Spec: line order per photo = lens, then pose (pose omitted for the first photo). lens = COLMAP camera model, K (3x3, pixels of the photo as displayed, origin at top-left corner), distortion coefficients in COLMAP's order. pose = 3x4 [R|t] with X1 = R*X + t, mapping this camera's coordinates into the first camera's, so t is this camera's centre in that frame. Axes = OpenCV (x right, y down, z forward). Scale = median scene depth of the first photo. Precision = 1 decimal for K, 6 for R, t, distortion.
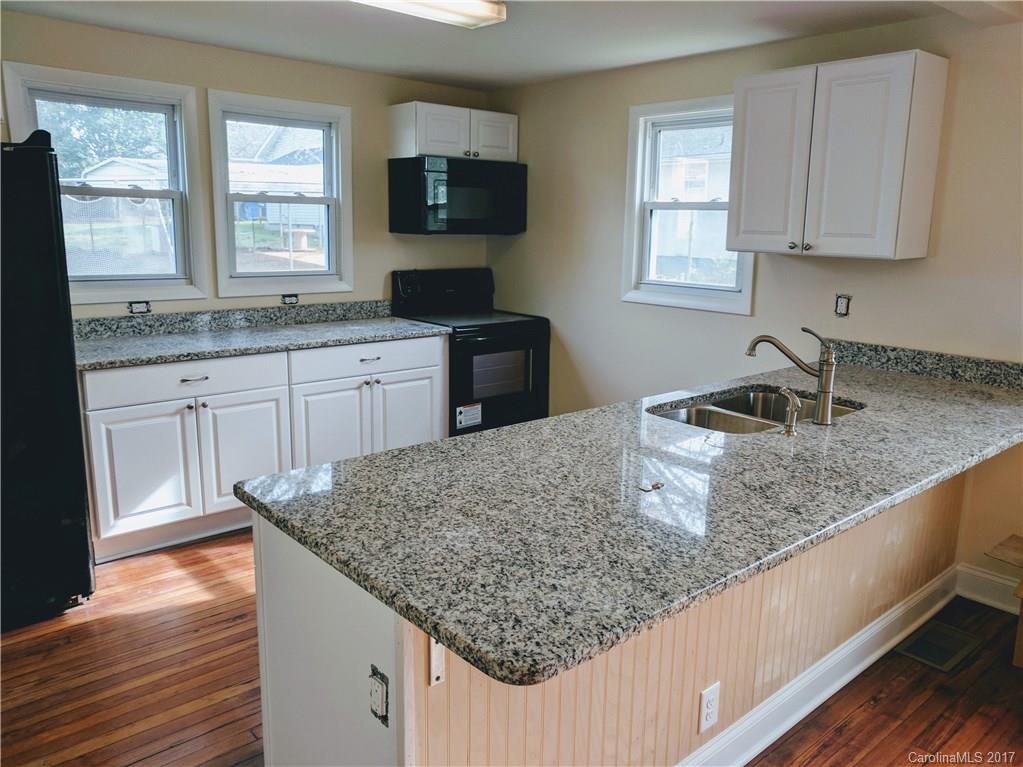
lens RADIAL K [[784.2, 0, 517.5], [0, 784.2, 383.9], [0, 0, 1]] dist [0.001557, 0.005981]
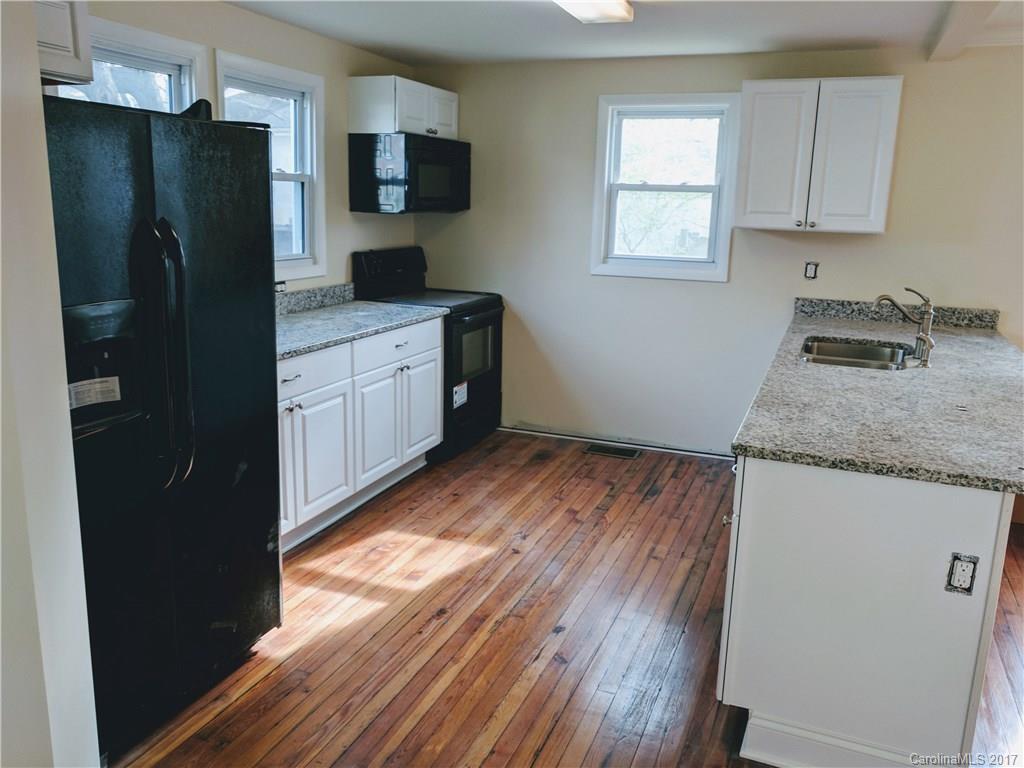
lens RADIAL K [[816.4, 0, 519.1], [0, 816.4, 382.9], [0, 0, 1]] dist [-0.002645, -0.000327]
pose [[0.890748, -0.097760, 0.443859, -0.638712], [0.085430, 0.995199, 0.047751, -0.025114], [-0.446396, -0.004615, 0.894823, 0.043179]]
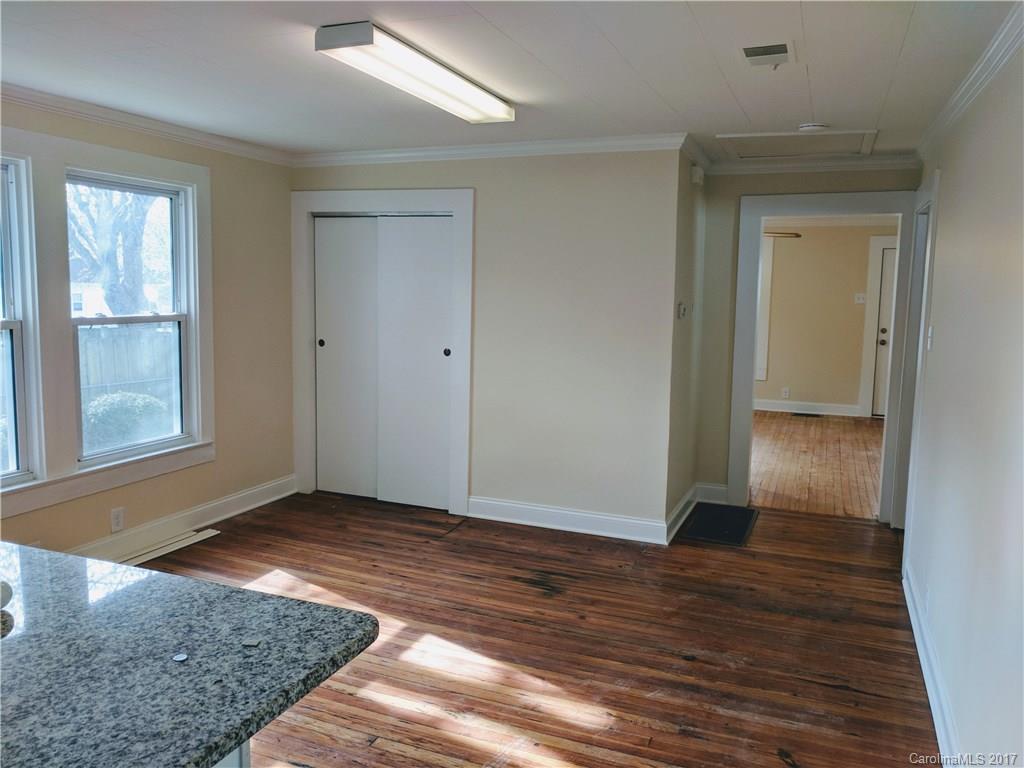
lens RADIAL K [[779.3, 0, 512.0], [0, 779.3, 384.0], [0, 0, 1]] dist [0.006780, 0.010375]
pose [[-0.450580, -0.139666, 0.881744, -0.417895], [0.157558, 0.959741, 0.232534, -0.104618], [-0.878723, 0.243700, -0.410434, 0.416990]]
